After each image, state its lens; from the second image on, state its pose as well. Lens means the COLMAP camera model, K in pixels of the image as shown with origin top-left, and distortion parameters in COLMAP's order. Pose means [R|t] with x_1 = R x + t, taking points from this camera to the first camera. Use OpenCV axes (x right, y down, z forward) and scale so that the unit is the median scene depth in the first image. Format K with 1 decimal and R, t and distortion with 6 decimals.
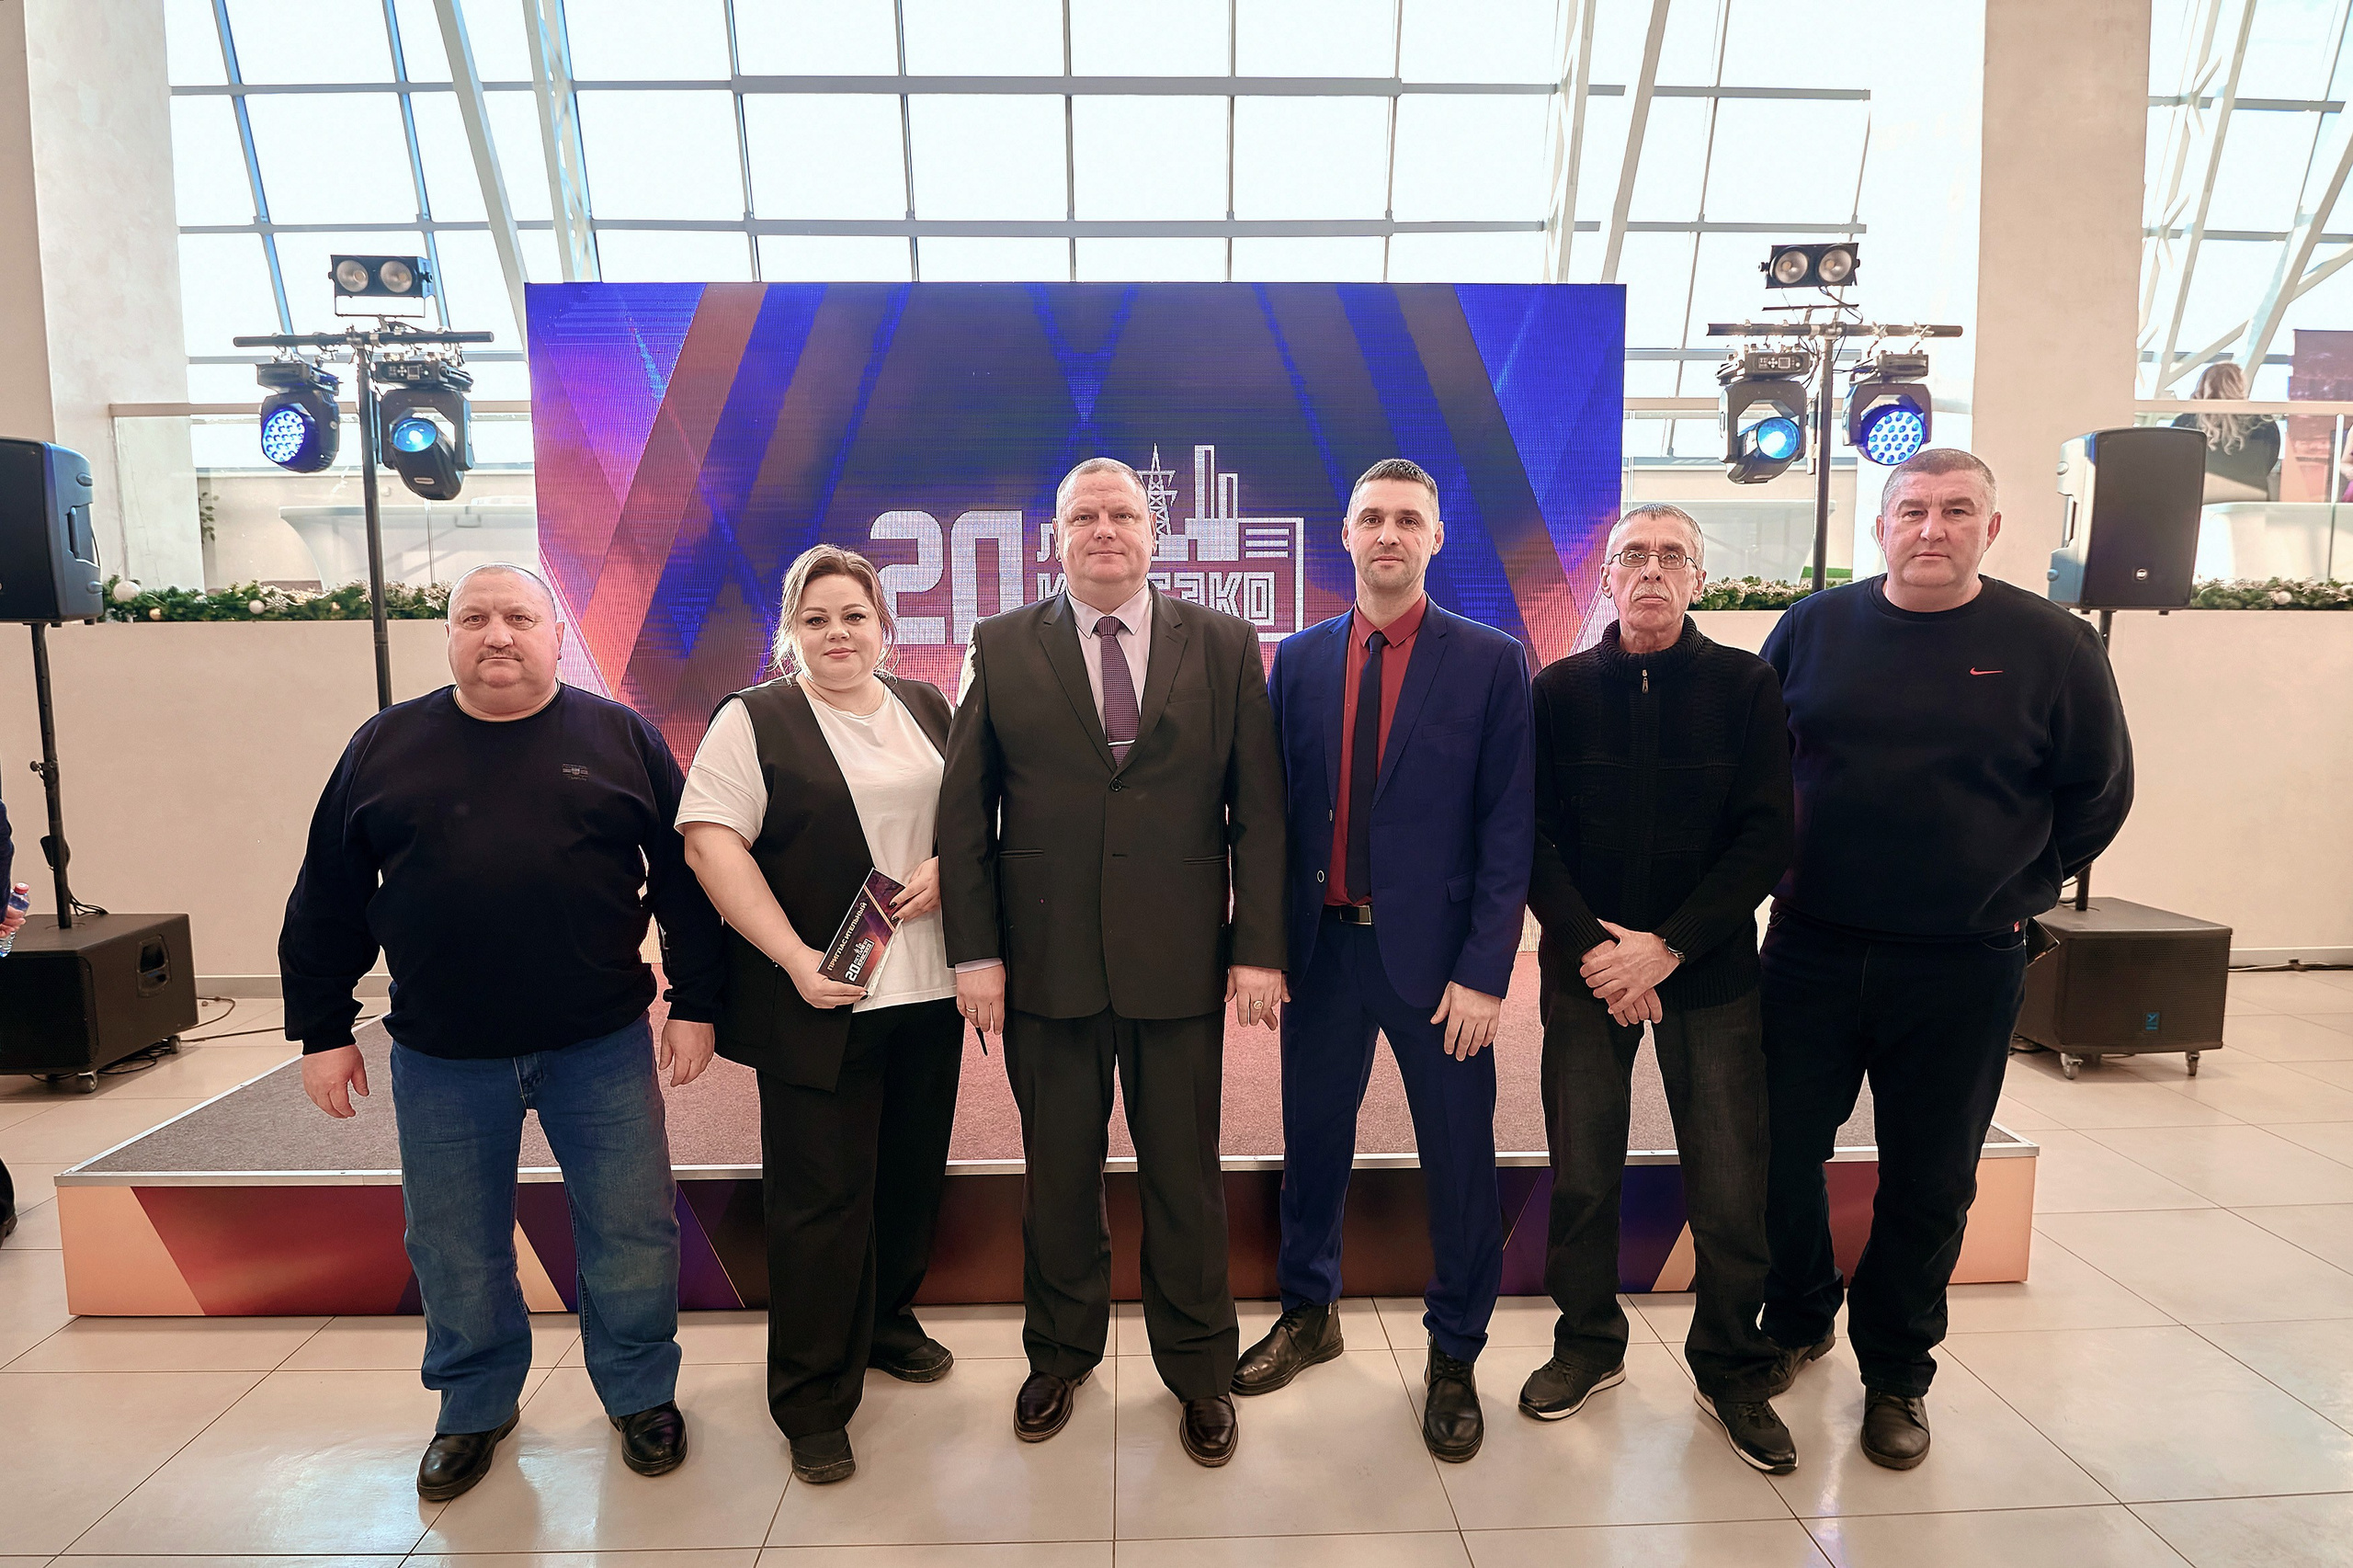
lens RADIAL K [[1322.2, 0, 1171.0], [0, 1322.2, 789.9], [0, 0, 1]] dist [0.027923, -0.038569]
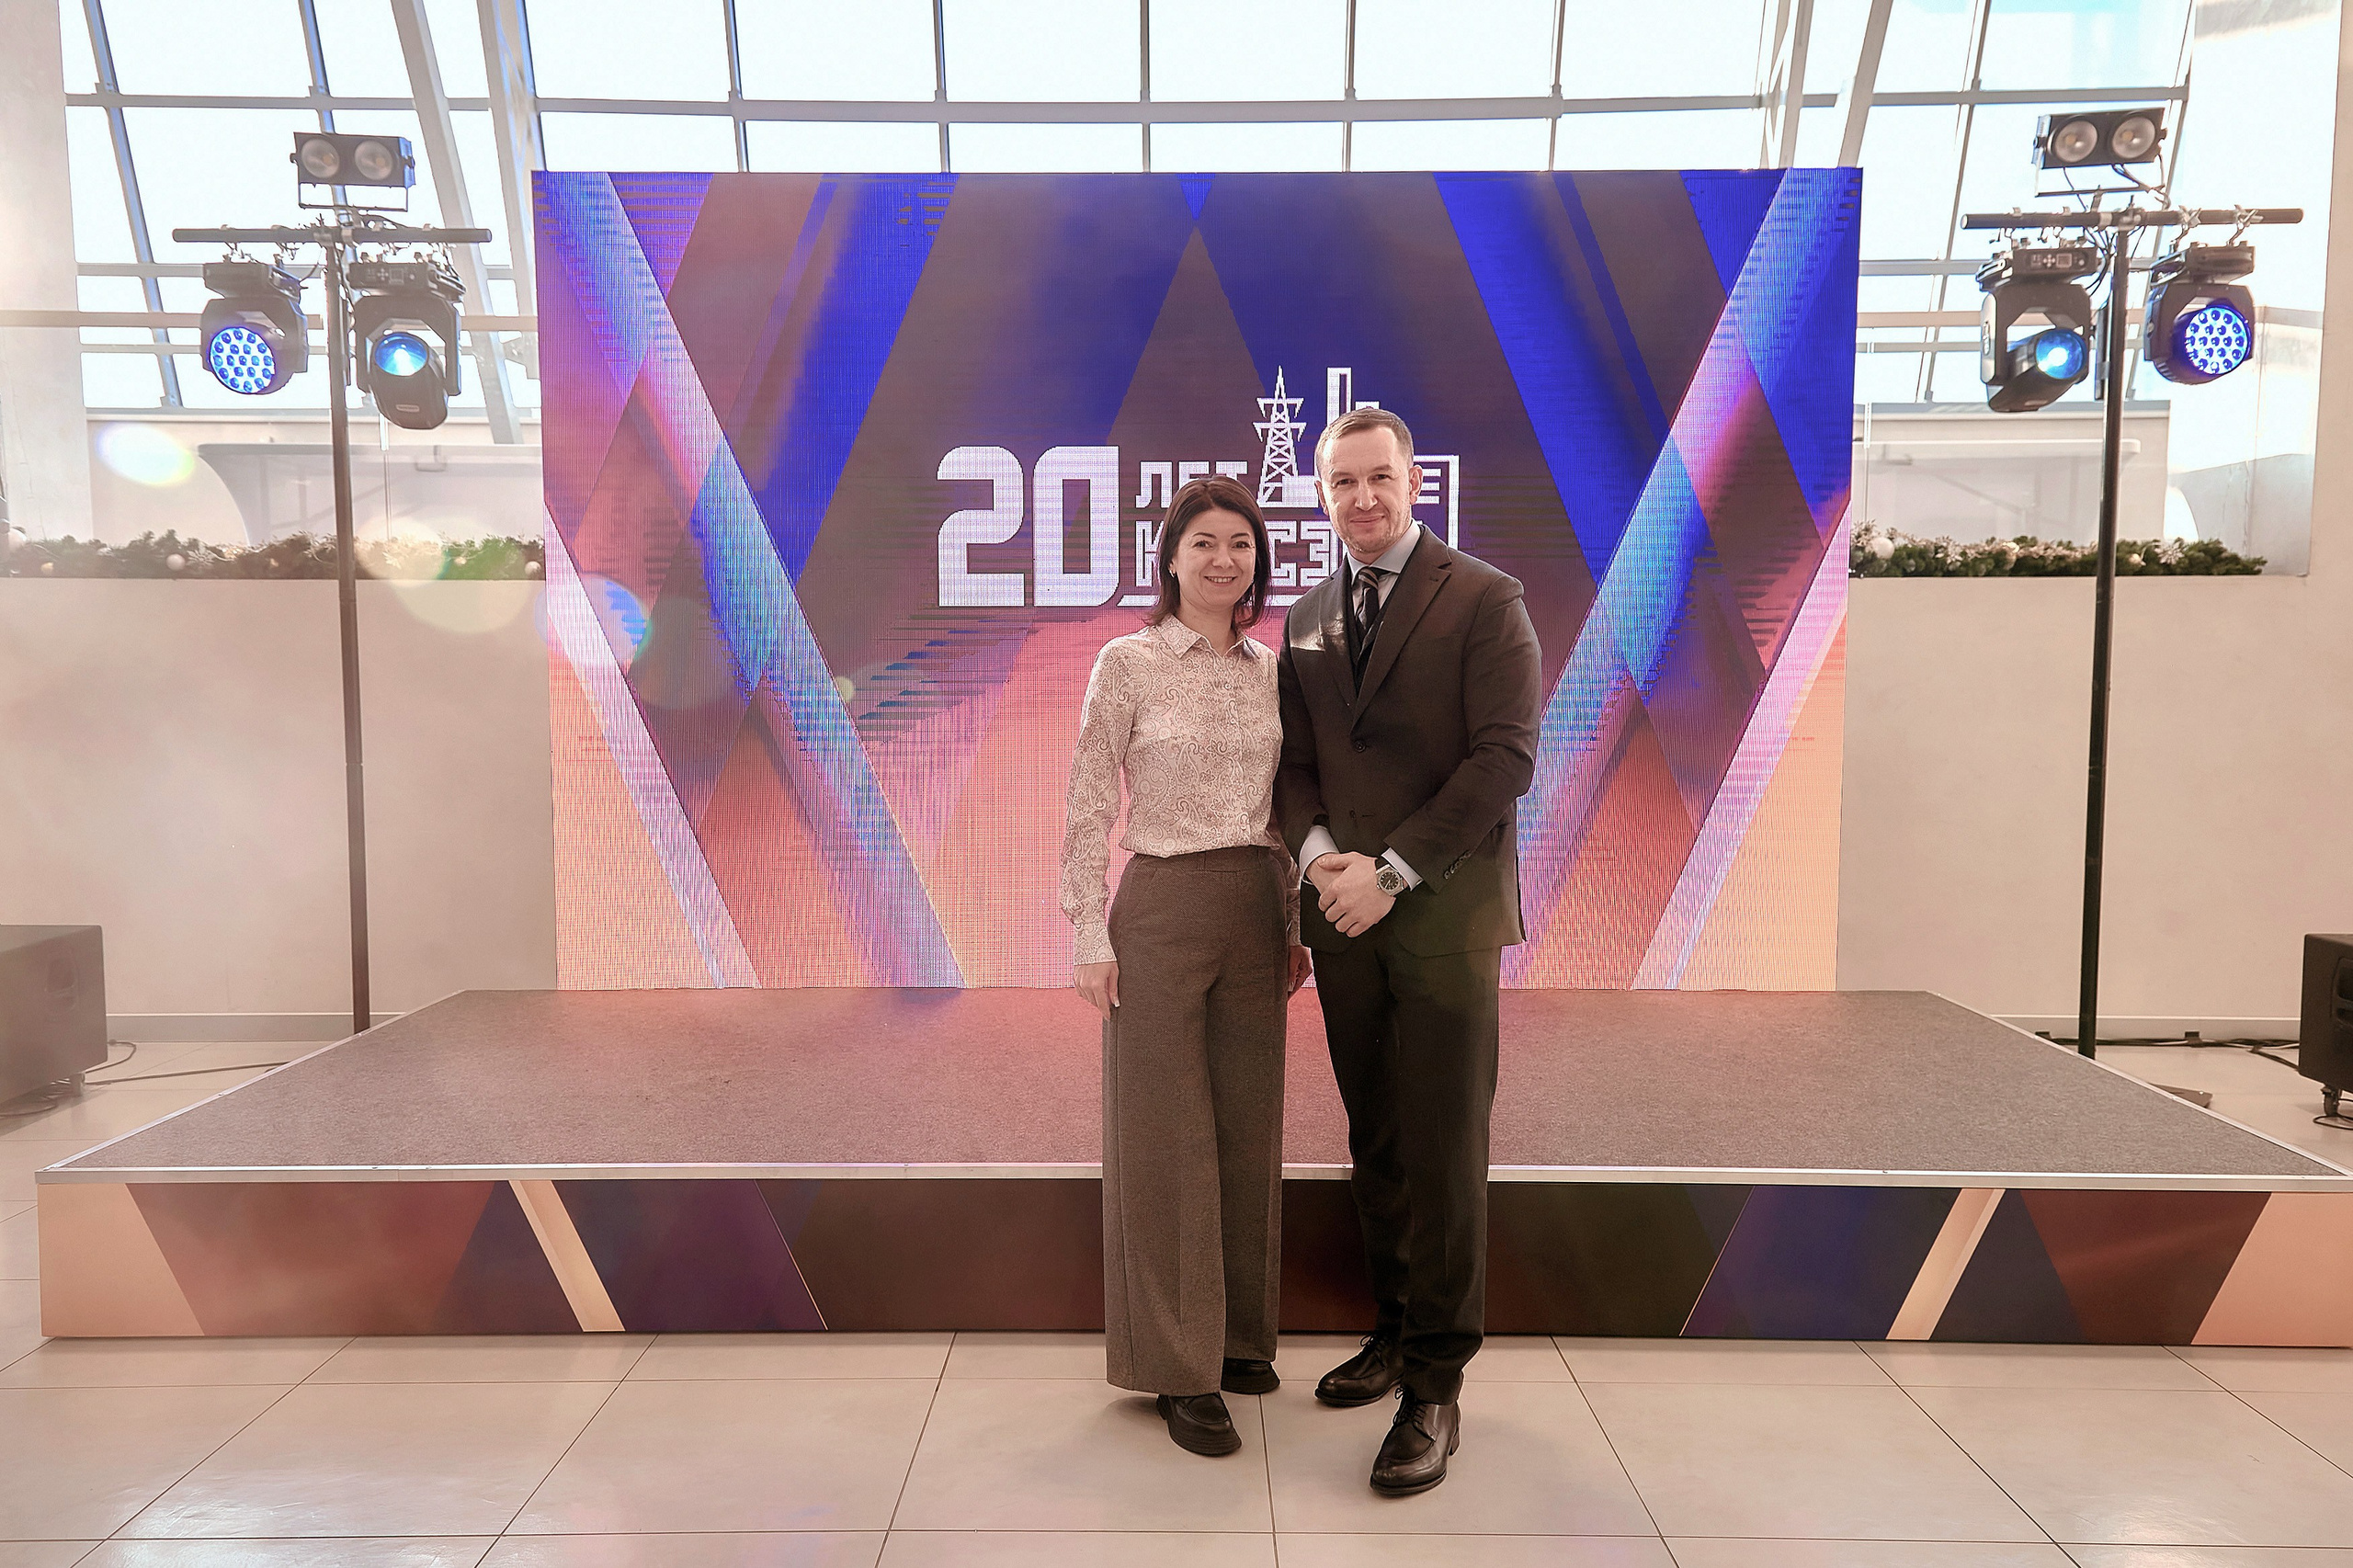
lens RADIAL K [[1777.3, 0, 1181.6], [0, 1777.3, 807.6], [0, 0, 1]] dist [0.072911, -0.007797]
pose [[0.999285, 0.009167, -0.036690, -0.029034], [-0.010307, 0.999466, -0.031001, 0.049066], [0.036386, 0.031357, 0.998846, -0.108798]]
